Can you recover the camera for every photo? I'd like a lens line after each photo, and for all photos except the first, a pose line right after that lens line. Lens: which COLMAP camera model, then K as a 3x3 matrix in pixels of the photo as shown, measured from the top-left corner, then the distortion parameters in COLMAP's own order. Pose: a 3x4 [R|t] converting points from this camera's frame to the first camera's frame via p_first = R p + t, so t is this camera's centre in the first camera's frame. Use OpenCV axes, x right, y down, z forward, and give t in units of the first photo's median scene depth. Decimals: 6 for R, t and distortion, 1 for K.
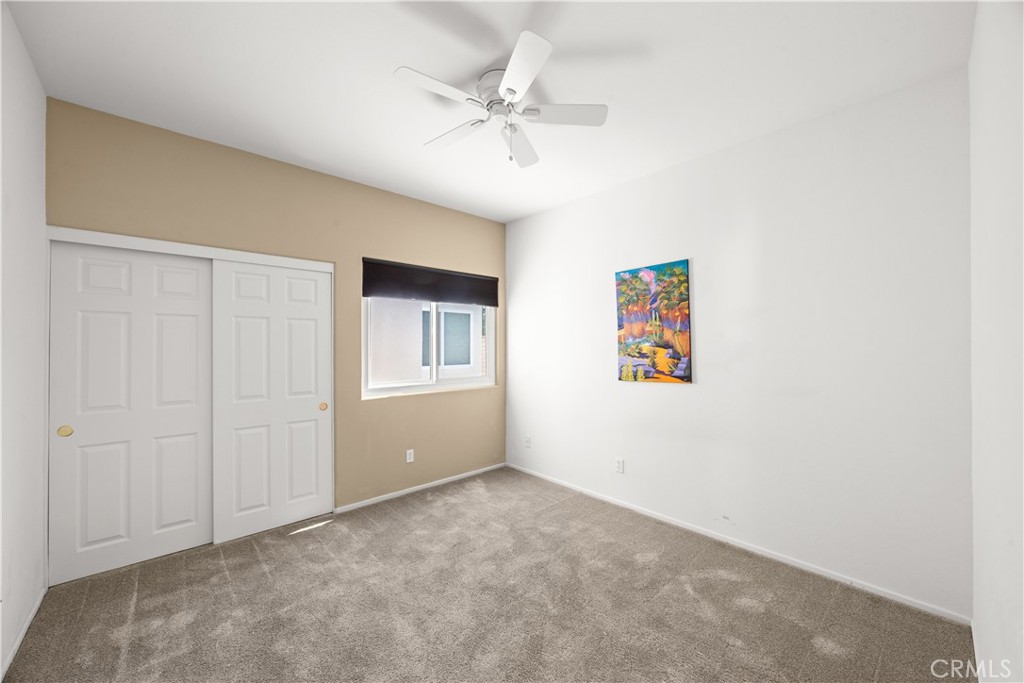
lens RADIAL K [[389.3, 0, 516.3], [0, 389.3, 345.4], [0, 0, 1]] dist [-0.000090, 0.000095]
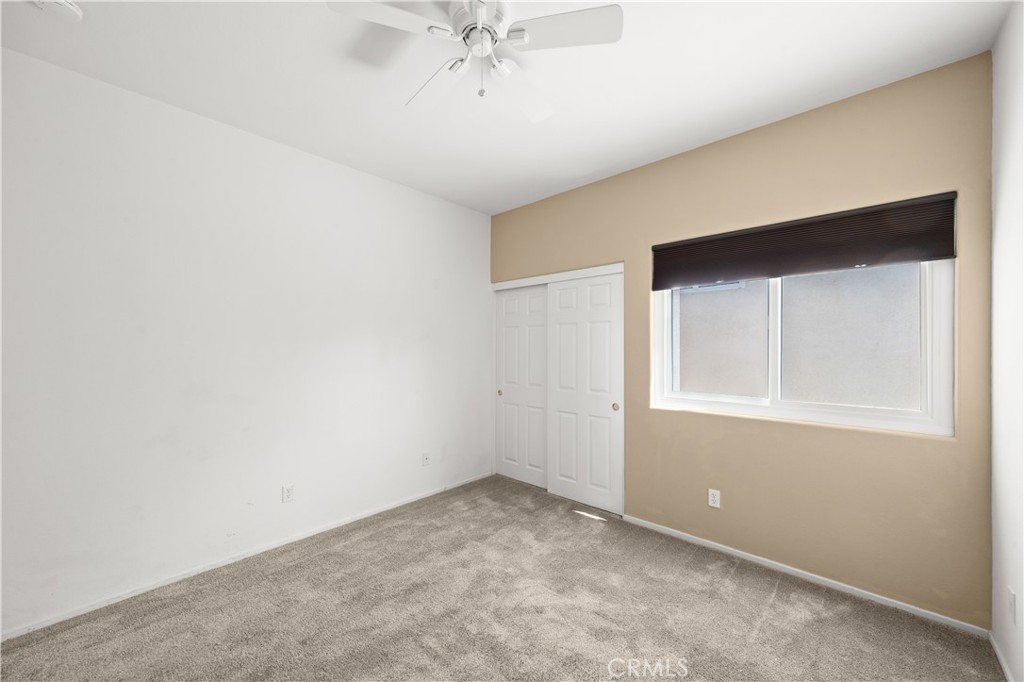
lens RADIAL K [[389.3, 0, 516.3], [0, 389.3, 344.9], [0, 0, 1]] dist [-0.000090, 0.000095]
pose [[0.073434, 0.002788, -0.997296, 0.488737], [0.007045, 0.999970, 0.003314, -0.008708], [0.997275, -0.007270, 0.073412, 0.667447]]
